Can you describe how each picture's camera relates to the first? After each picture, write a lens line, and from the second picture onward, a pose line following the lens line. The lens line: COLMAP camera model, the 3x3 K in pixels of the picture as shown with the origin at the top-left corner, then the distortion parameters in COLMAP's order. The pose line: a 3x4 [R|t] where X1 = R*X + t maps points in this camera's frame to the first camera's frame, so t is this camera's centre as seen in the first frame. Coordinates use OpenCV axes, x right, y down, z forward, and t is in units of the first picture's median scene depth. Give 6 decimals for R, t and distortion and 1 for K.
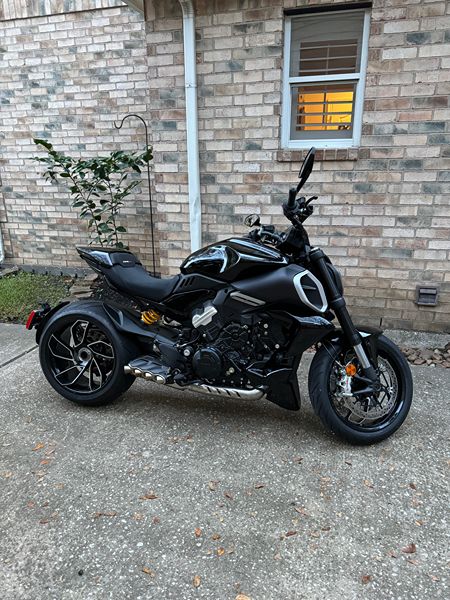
lens RADIAL K [[421.3, 0, 225.0], [0, 421.3, 300.0], [0, 0, 1]] dist [0.094607, -0.134423]
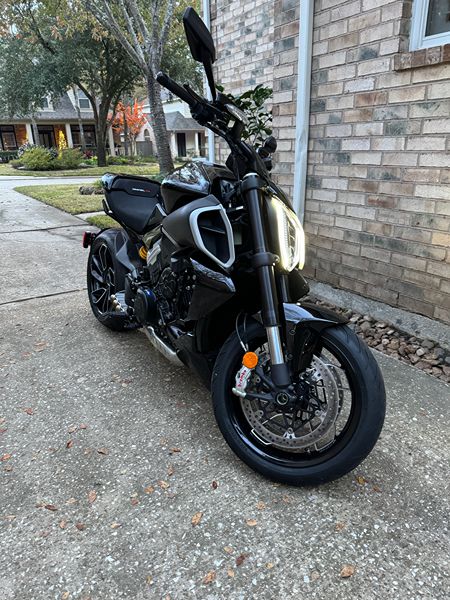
lens RADIAL K [[422.8, 0, 225.0], [0, 422.8, 300.0], [0, 0, 1]] dist [0.051973, -0.078355]
pose [[0.748977, 0.218827, -0.625418, 0.428323], [-0.176520, 0.975676, 0.129985, -0.005327], [0.638650, 0.013043, 0.769387, 0.298324]]
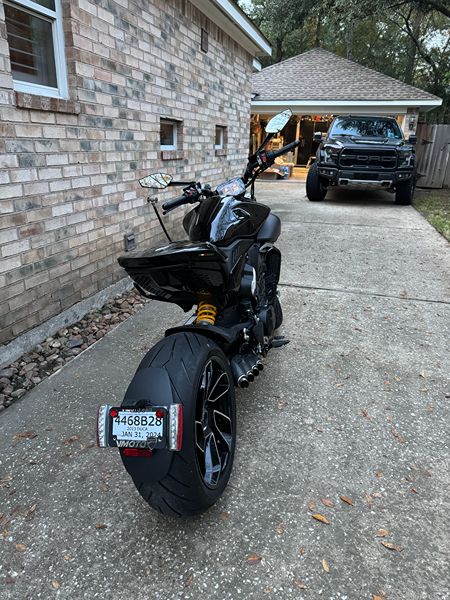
lens RADIAL K [[422.8, 0, 225.0], [0, 422.8, 300.0], [0, 0, 1]] dist [0.051973, -0.078355]
pose [[-0.007920, -0.335481, 0.942014, -0.663191], [0.272701, 0.905612, 0.324810, -0.168273], [-0.962066, 0.259461, 0.084314, 0.684548]]
